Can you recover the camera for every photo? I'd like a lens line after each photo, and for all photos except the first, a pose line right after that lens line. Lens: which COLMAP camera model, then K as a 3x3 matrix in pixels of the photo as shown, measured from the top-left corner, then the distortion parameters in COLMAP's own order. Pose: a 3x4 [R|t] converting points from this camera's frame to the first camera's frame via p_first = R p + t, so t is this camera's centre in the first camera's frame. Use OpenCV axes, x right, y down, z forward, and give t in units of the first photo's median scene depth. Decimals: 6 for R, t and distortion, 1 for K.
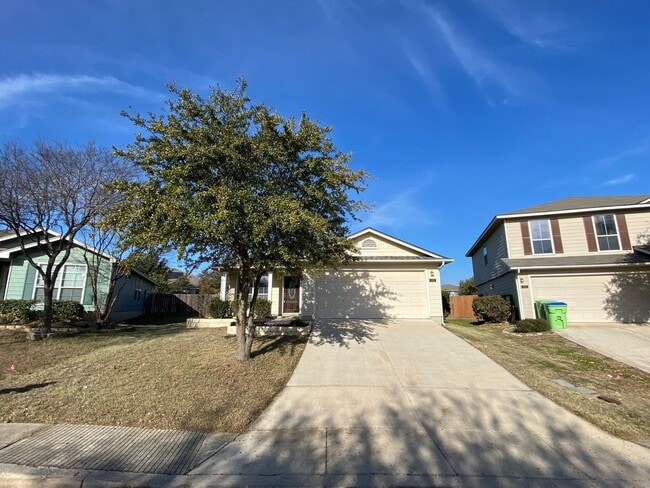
lens RADIAL K [[296.4, 0, 322.8], [0, 296.4, 242.4], [0, 0, 1]] dist [0.002711, -0.000492]
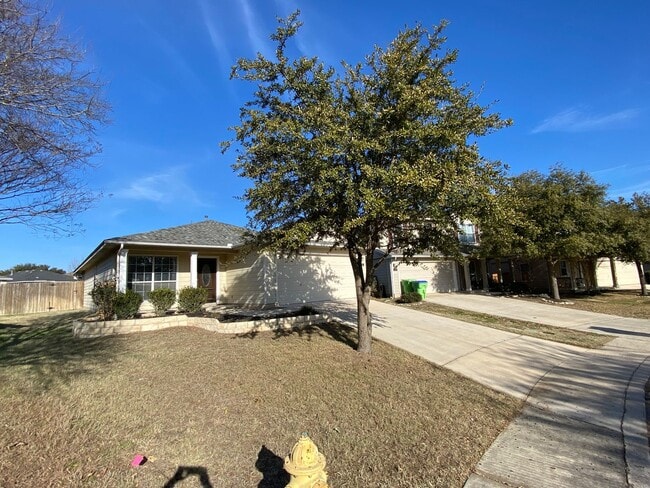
lens RADIAL K [[296.4, 0, 323.6], [0, 296.4, 246.2], [0, 0, 1]] dist [0.002711, -0.000492]
pose [[0.743496, 0.050438, 0.666836, -0.524968], [-0.101677, 0.994085, 0.038176, 0.024417], [-0.660966, -0.096185, 0.744226, 0.239431]]
